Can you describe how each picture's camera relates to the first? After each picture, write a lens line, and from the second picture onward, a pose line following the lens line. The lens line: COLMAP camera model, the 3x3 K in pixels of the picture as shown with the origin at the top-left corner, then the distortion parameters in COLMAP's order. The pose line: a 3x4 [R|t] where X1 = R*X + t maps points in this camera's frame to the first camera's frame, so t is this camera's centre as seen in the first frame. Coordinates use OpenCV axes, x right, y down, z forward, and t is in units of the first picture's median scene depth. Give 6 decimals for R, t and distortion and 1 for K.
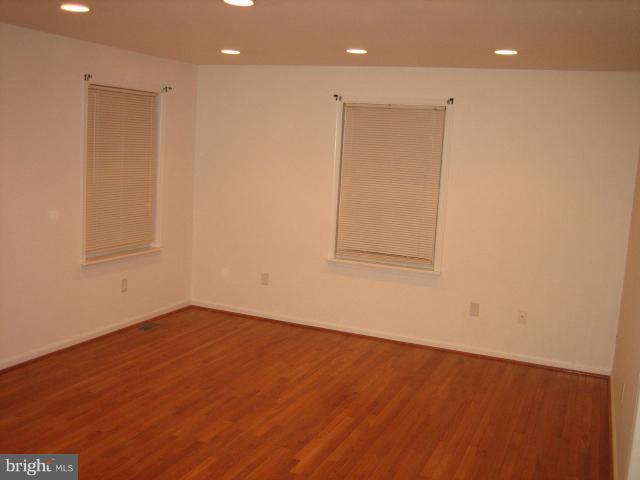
lens RADIAL K [[670.8, 0, 321.6], [0, 670.8, 240.0], [0, 0, 1]] dist [-0.074130, 0.000000]
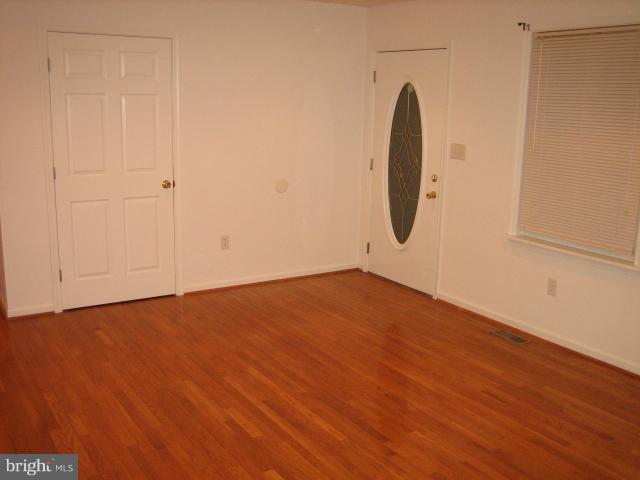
lens RADIAL K [[670.8, 0, 326.6], [0, 670.8, 235.3], [0, 0, 1]] dist [-0.074130, 0.000000]
pose [[-0.546264, 0.112902, -0.829969, 0.527703], [-0.167220, 0.956228, 0.240137, -0.141695], [0.820752, 0.269965, -0.503473, 1.248297]]
